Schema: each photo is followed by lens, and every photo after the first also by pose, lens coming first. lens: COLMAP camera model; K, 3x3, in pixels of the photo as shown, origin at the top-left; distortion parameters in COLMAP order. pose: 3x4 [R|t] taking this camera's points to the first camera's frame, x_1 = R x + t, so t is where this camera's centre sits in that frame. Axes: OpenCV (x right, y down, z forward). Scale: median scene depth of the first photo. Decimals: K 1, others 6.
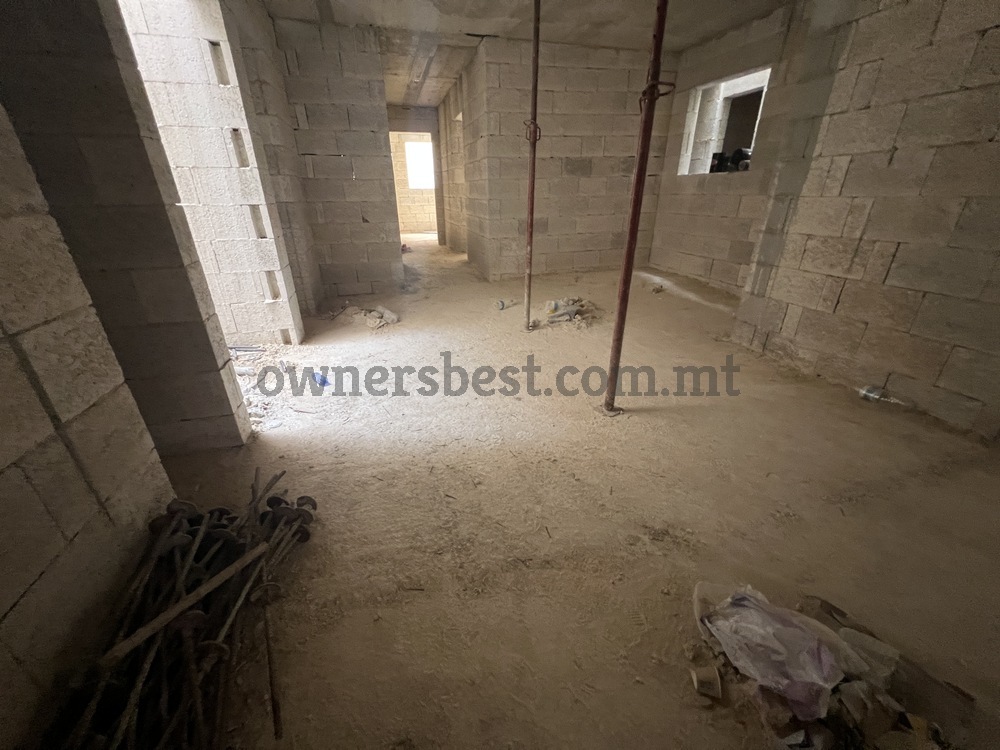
lens RADIAL K [[399.5, 0, 498.0], [0, 399.5, 378.9], [0, 0, 1]] dist [0.002462, -0.000303]
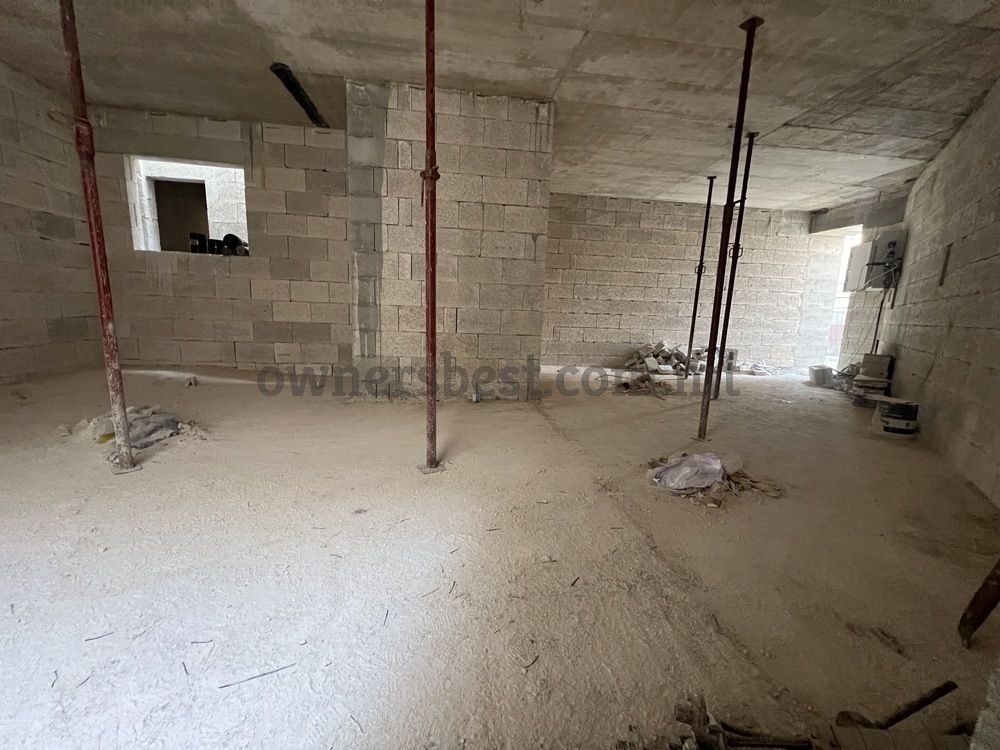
lens RADIAL K [[399.5, 0, 499.9], [0, 399.5, 378.7], [0, 0, 1]] dist [0.002462, -0.000303]
pose [[0.139481, -0.153050, 0.978325, -0.556951], [0.379435, 0.920835, 0.089960, -0.131948], [-0.914644, 0.358663, 0.186512, 0.552255]]
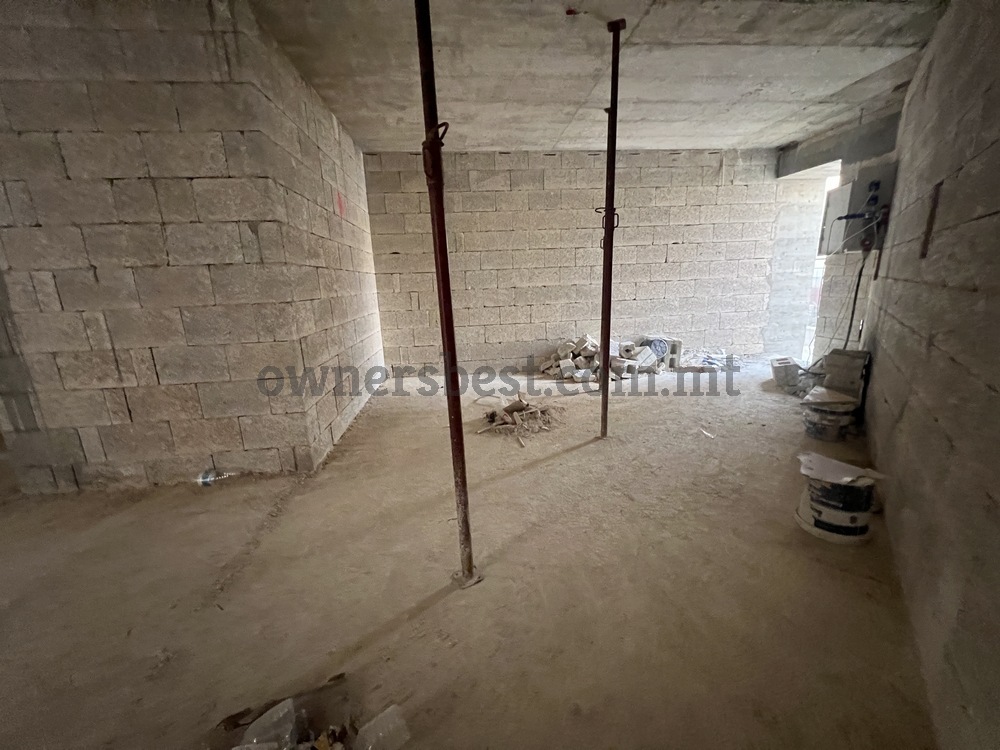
lens RADIAL K [[399.5, 0, 500.6], [0, 399.5, 377.7], [0, 0, 1]] dist [0.002462, -0.000303]
pose [[0.165110, -0.227498, 0.959679, 0.095674], [0.444306, 0.885864, 0.133558, 0.004039], [-0.880529, 0.404339, 0.247344, -0.051716]]
